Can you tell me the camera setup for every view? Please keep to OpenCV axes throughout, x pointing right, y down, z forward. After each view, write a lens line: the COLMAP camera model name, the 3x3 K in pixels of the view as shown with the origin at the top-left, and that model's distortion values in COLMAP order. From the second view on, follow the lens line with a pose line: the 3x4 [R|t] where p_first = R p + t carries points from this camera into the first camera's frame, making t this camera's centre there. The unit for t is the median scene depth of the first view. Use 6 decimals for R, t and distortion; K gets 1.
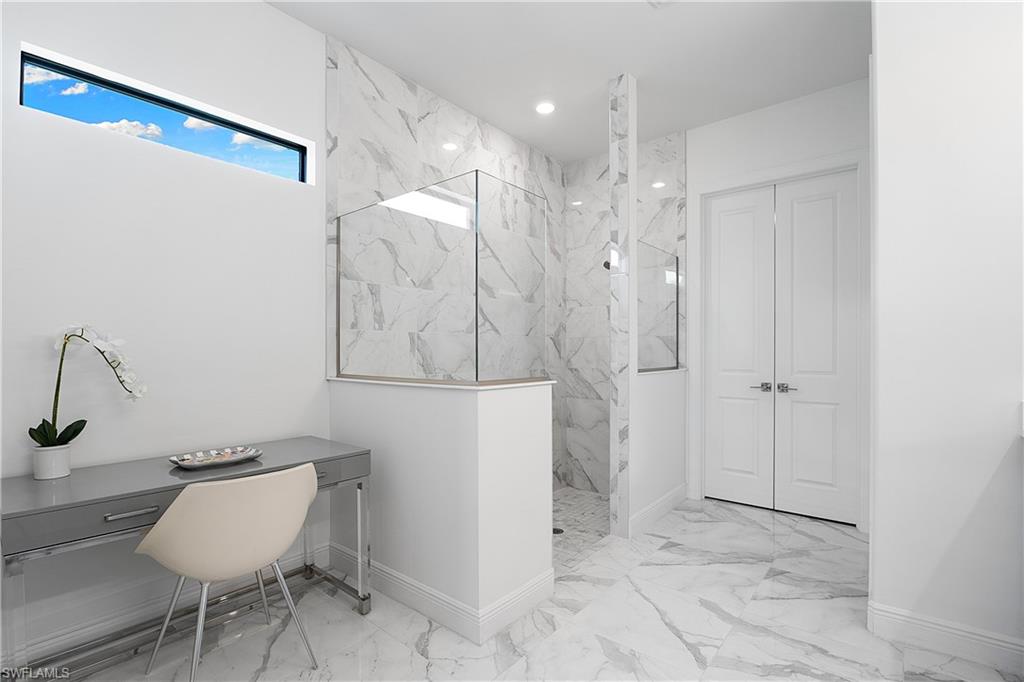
lens RADIAL K [[483.5, 0, 505.9], [0, 483.5, 344.5], [0, 0, 1]] dist [-0.004172, -0.000497]
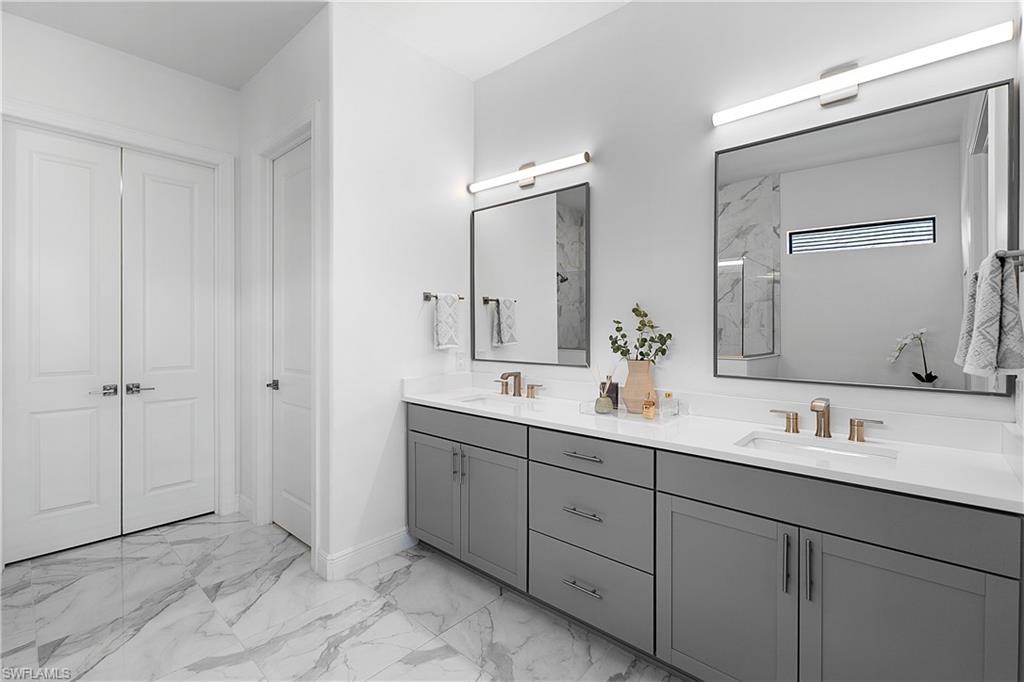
lens RADIAL K [[466.2, 0, 513.8], [0, 466.2, 326.0], [0, 0, 1]] dist [-0.000027, -0.000443]
pose [[0.025276, 0.004993, 0.999668, -0.274026], [-0.014369, 0.999886, -0.004631, -0.031924], [-0.999577, -0.014247, 0.025345, 0.345231]]
